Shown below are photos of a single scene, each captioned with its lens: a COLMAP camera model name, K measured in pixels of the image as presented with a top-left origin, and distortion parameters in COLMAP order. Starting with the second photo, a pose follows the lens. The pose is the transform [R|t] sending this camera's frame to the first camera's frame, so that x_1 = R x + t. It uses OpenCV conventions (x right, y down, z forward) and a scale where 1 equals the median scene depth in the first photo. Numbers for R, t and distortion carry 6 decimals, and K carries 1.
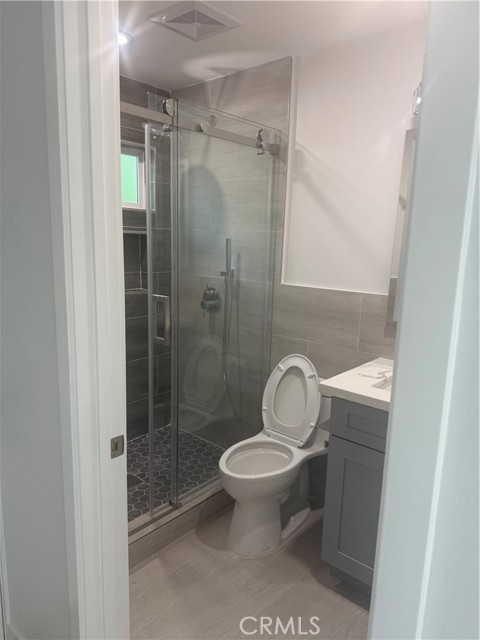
lens RADIAL K [[455.7, 0, 243.1], [0, 455.7, 319.2], [0, 0, 1]] dist [0.010096, -0.006314]
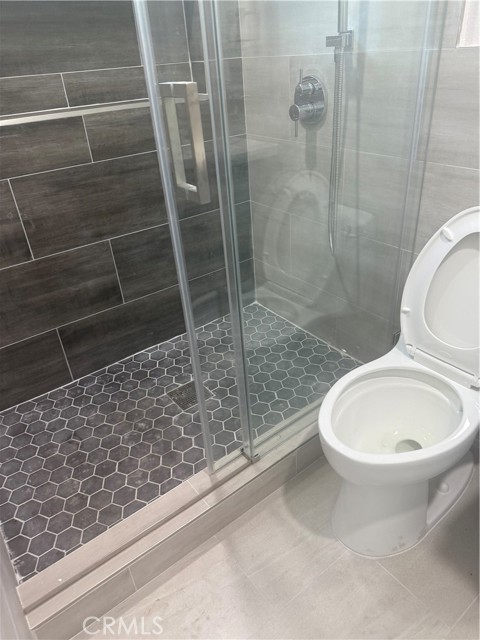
lens RADIAL K [[455.7, 0, 243.1], [0, 455.7, 319.2], [0, 0, 1]] dist [0.010096, -0.006314]
pose [[0.973257, 0.026462, -0.228192, -0.015939], [0.056020, 0.936015, 0.347473, 0.007255], [0.222786, -0.350963, 0.909500, 0.425960]]
